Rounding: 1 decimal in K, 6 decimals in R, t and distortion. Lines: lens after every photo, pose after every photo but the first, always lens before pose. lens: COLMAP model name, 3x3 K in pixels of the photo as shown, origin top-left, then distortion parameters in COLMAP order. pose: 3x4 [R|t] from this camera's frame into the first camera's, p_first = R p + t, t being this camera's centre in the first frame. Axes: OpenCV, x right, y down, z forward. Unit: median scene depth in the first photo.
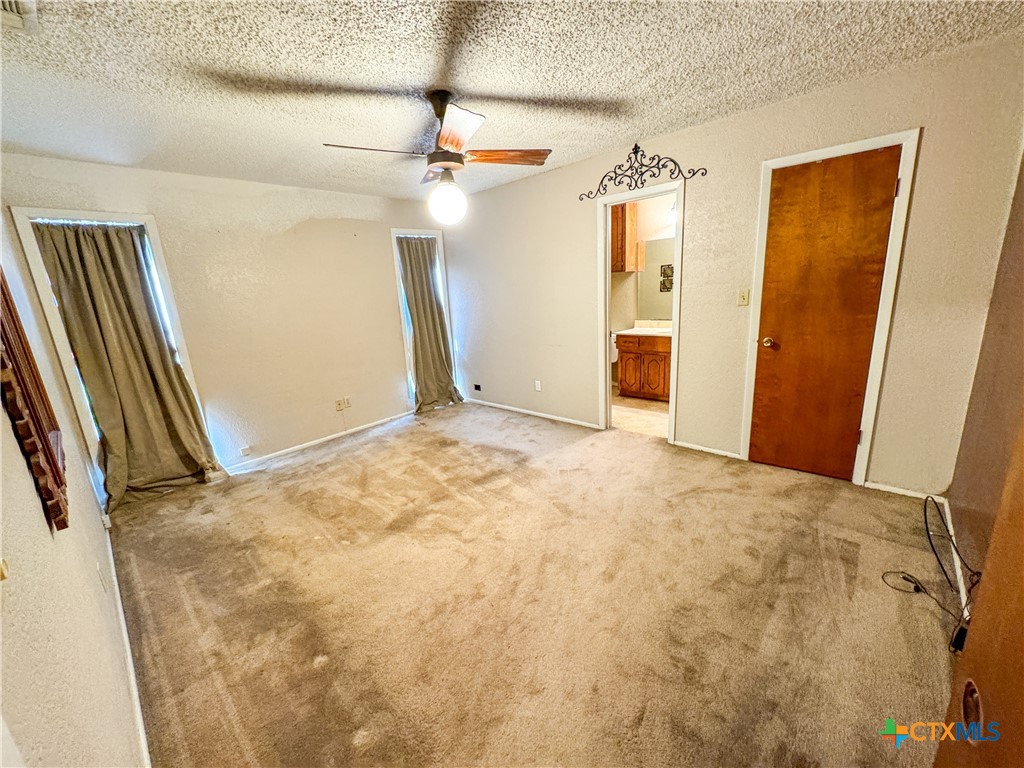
lens RADIAL K [[412.1, 0, 518.2], [0, 412.1, 387.3], [0, 0, 1]] dist [0.000807, 0.000010]
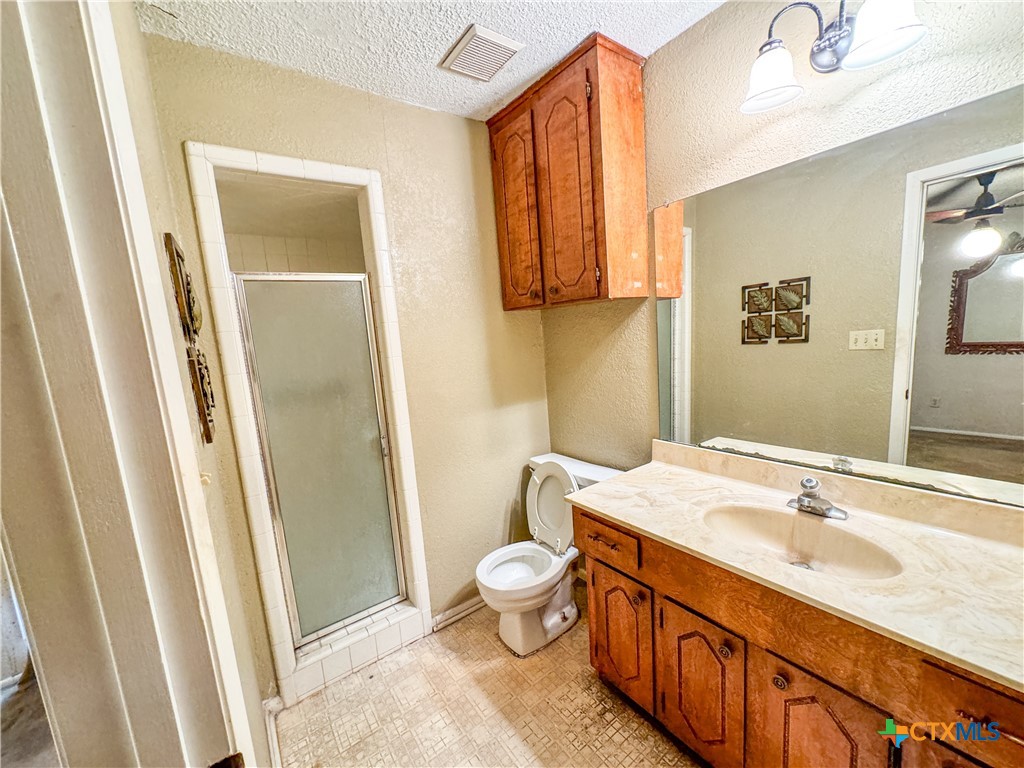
lens RADIAL K [[412.1, 0, 509.4], [0, 412.1, 386.5], [0, 0, 1]] dist [0.000807, 0.000010]
pose [[0.977918, 0.013834, -0.208532, 0.250366], [-0.032555, 0.995710, -0.086611, -0.181626], [0.206439, 0.091487, 0.974173, 0.675354]]
